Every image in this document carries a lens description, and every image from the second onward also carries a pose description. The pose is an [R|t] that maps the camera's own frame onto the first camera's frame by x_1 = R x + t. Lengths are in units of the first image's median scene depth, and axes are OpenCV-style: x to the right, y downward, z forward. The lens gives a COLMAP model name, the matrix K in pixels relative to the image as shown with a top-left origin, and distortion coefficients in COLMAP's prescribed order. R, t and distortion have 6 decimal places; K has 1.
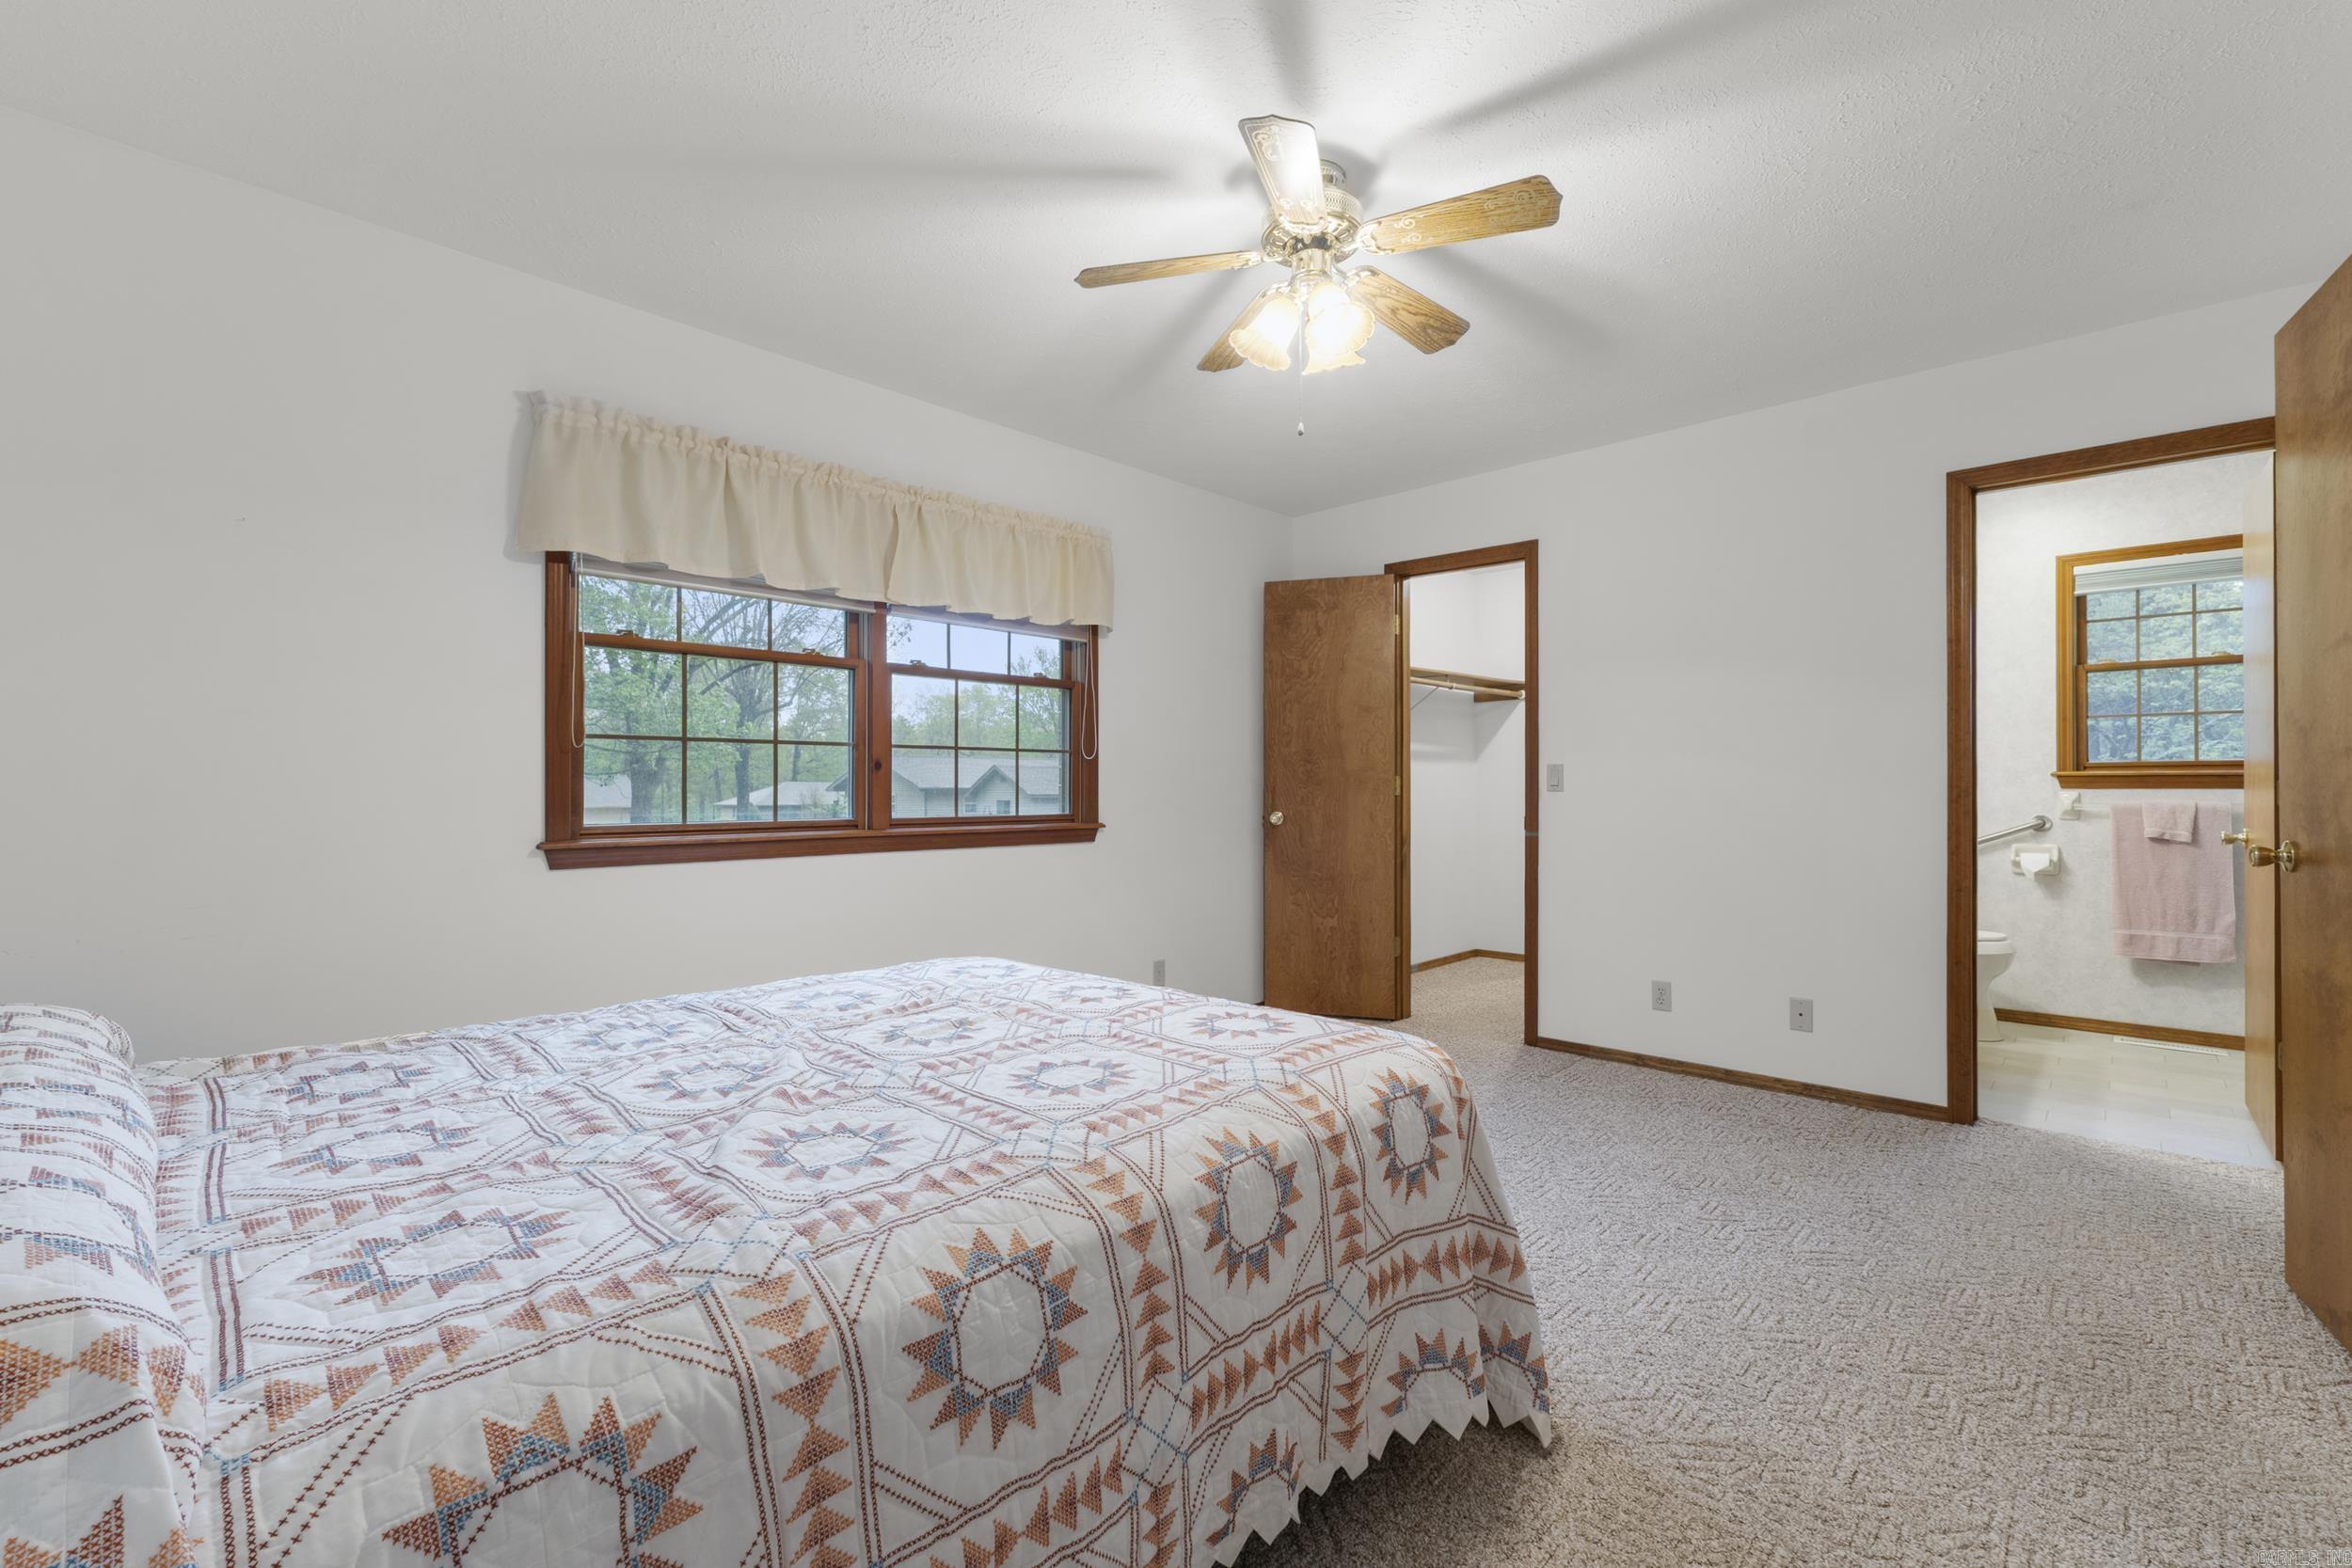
lens RADIAL K [[993.7, 0, 1170.2], [0, 993.7, 764.4], [0, 0, 1]] dist [0.002529, -0.000281]
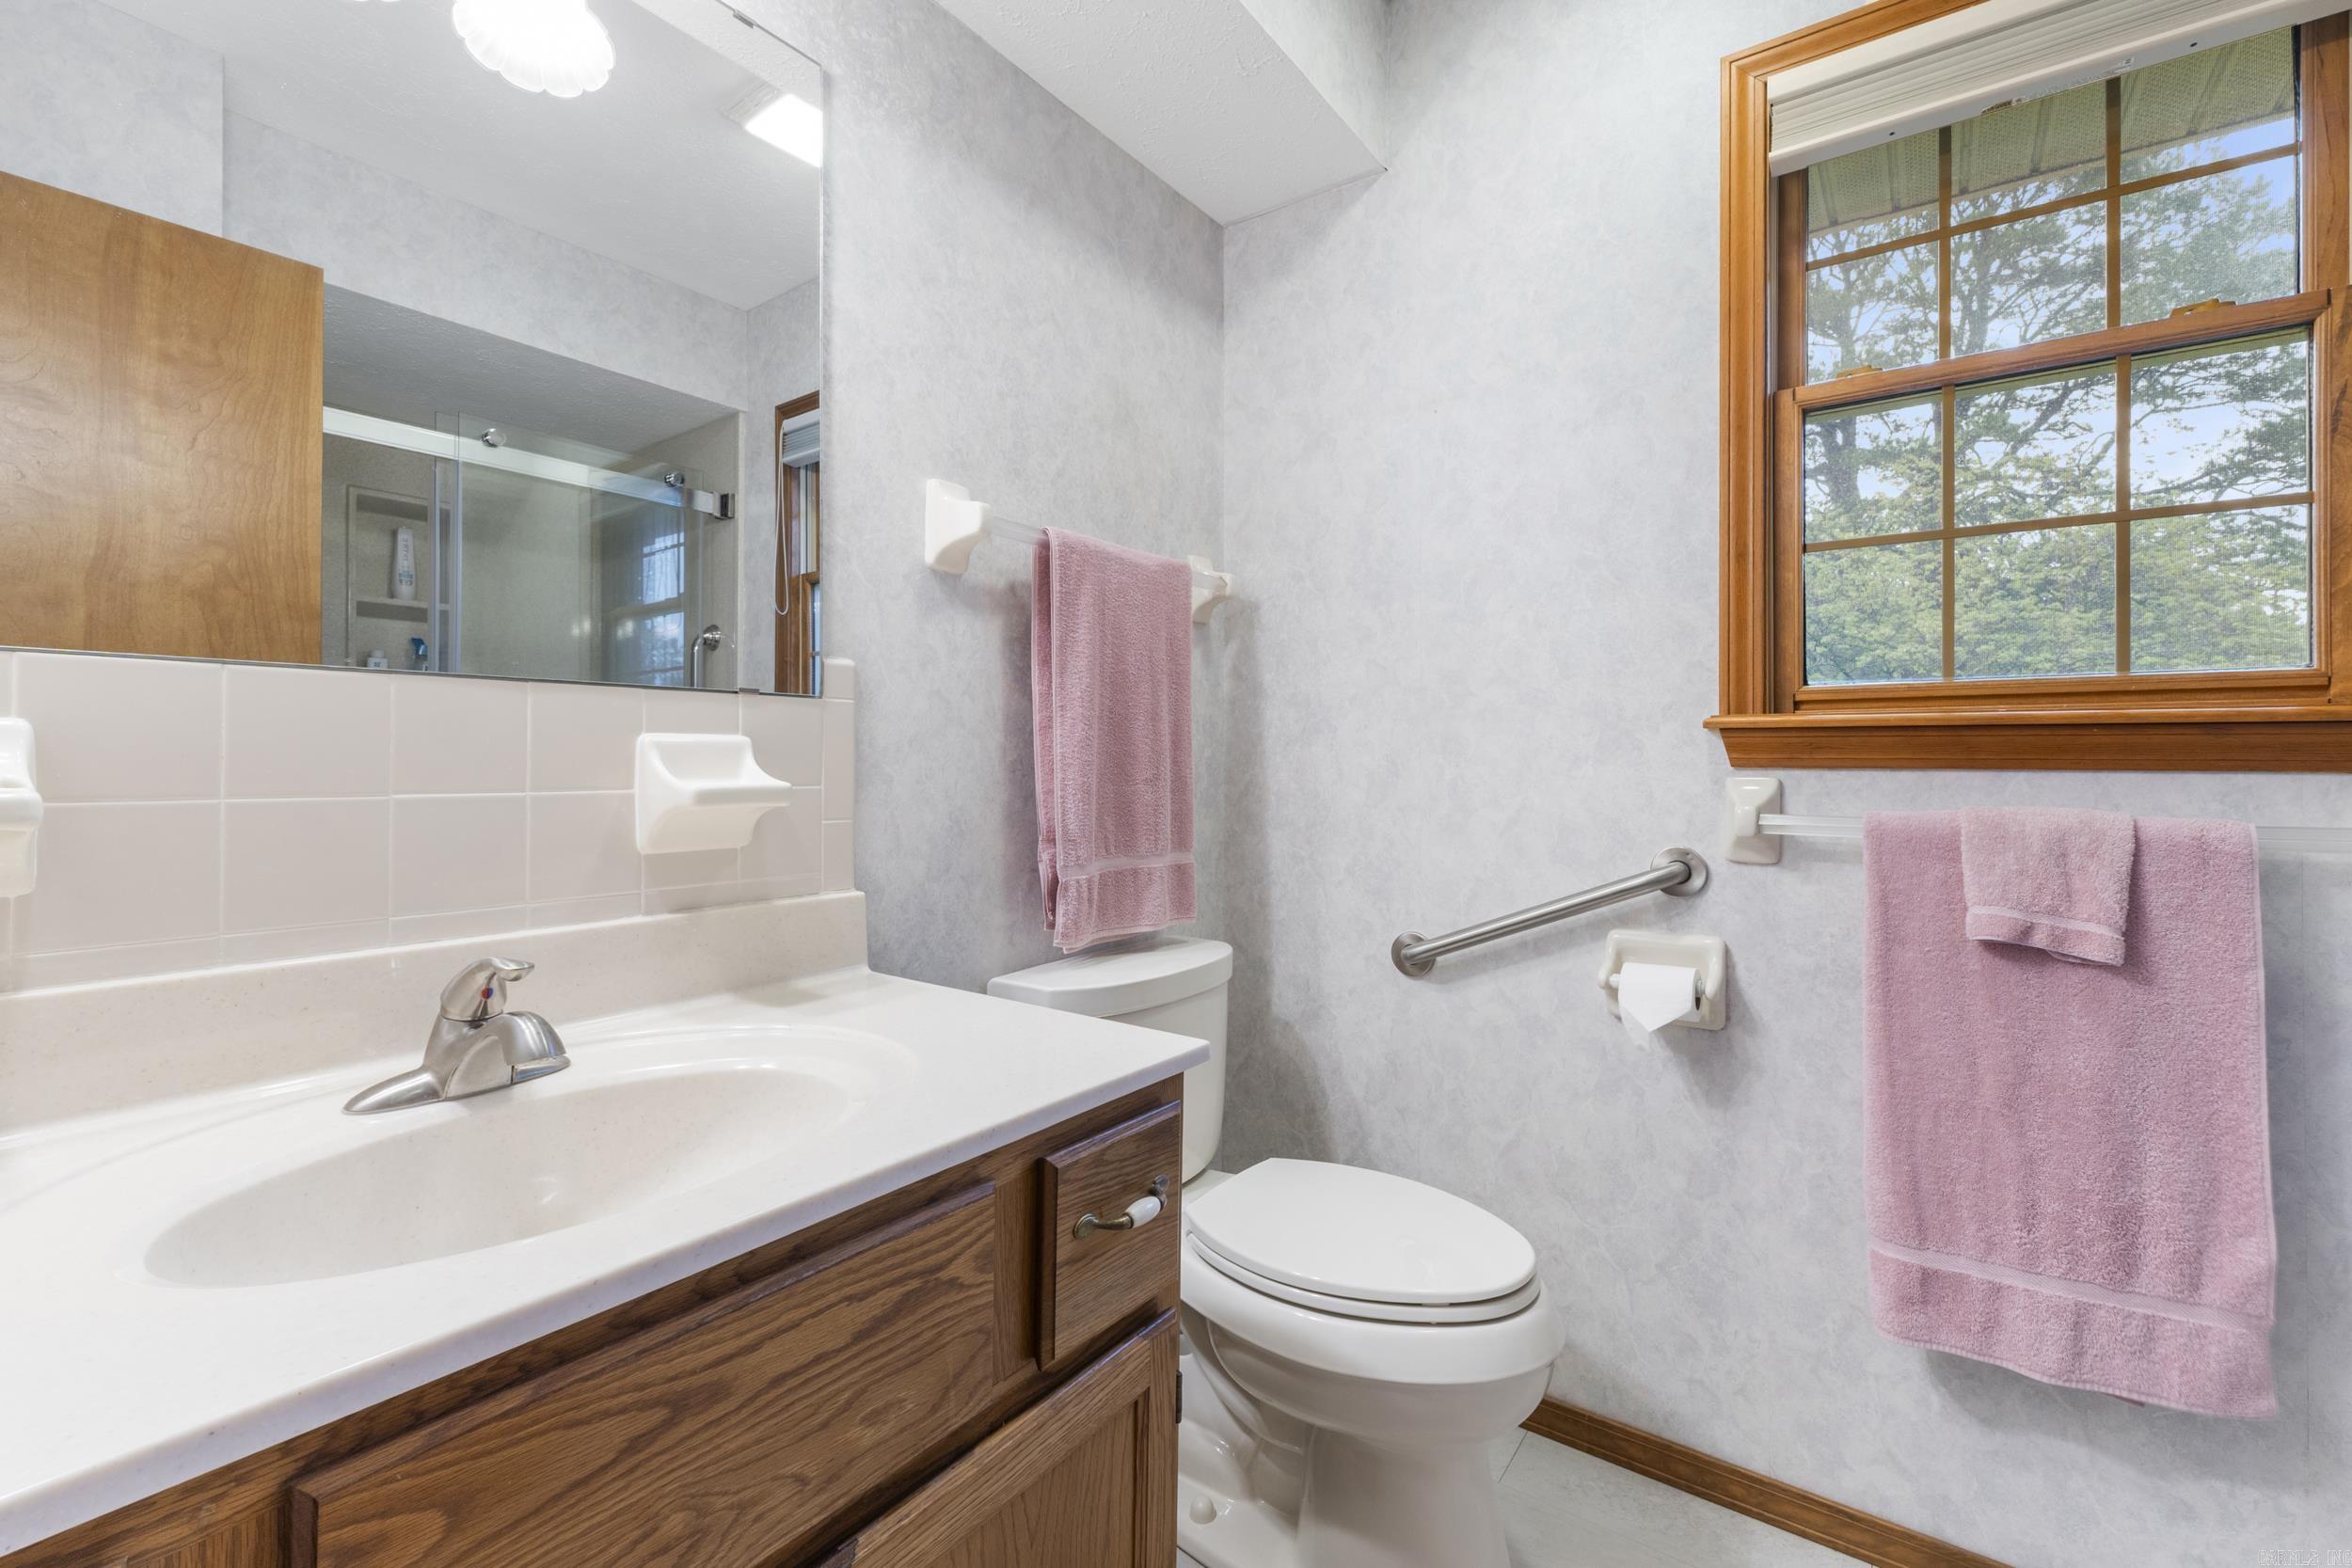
lens RADIAL K [[993.7, 0, 1170.0], [0, 993.7, 731.1], [0, 0, 1]] dist [0.002529, -0.000281]
pose [[0.992618, 0.009711, 0.120893, 0.701622], [-0.009073, 0.999942, -0.005826, 0.016600], [-0.120943, 0.004686, 0.992648, 0.729099]]
